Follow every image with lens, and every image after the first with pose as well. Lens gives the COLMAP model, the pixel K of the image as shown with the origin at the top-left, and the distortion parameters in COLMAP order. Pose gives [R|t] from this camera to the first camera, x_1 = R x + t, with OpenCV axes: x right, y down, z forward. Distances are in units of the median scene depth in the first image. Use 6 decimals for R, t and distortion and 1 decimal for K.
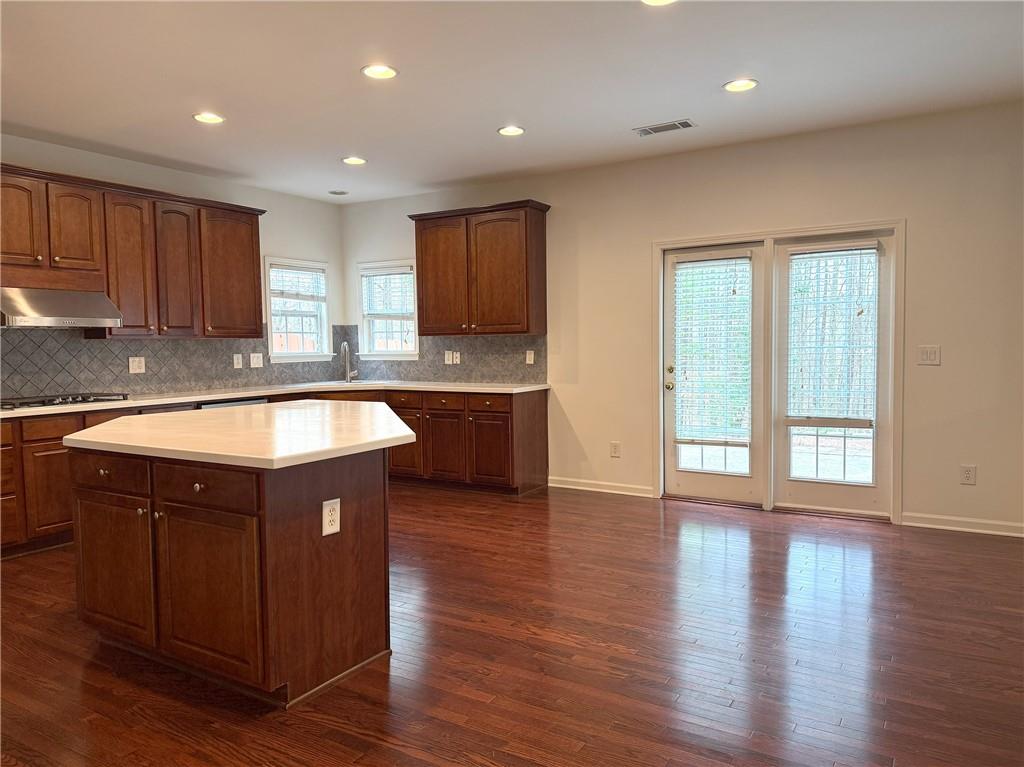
lens RADIAL K [[730.1, 0, 512.3], [0, 730.1, 382.6], [0, 0, 1]] dist [0.007784, 0.001946]
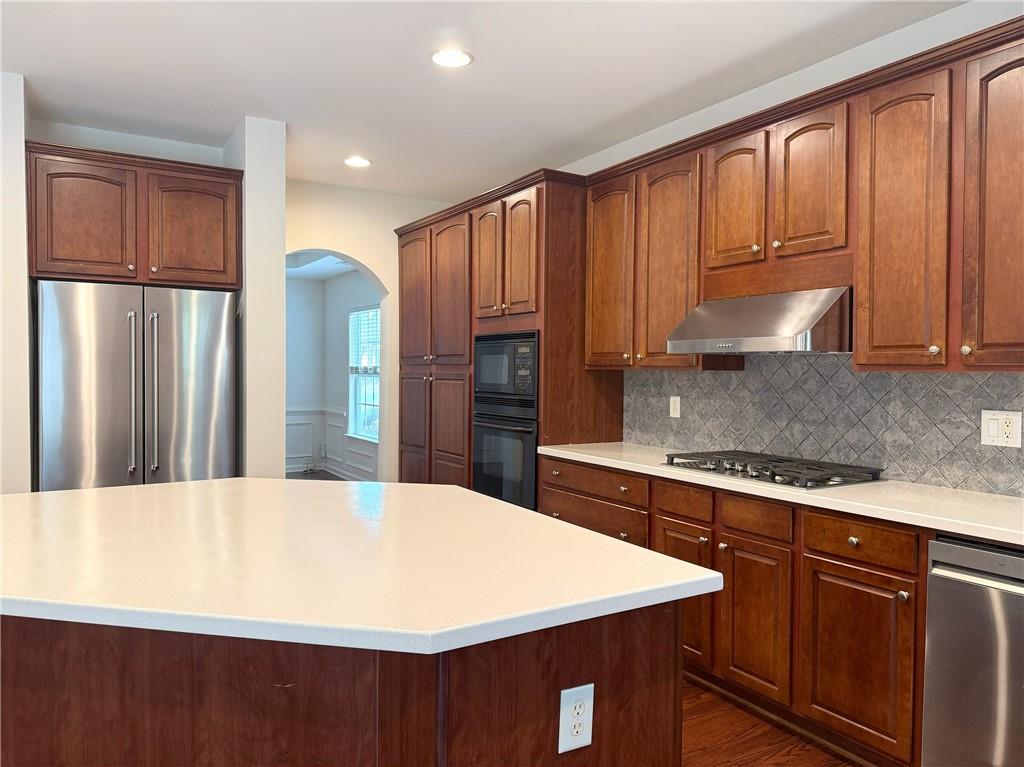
lens RADIAL K [[730.1, 0, 512.2], [0, 730.1, 384.2], [0, 0, 1]] dist [0.007784, 0.001946]
pose [[-0.447214, 0.028856, -0.893961, 0.040347], [-0.054260, 0.996763, 0.059319, -0.067208], [0.892780, 0.075035, -0.444201, 0.992710]]
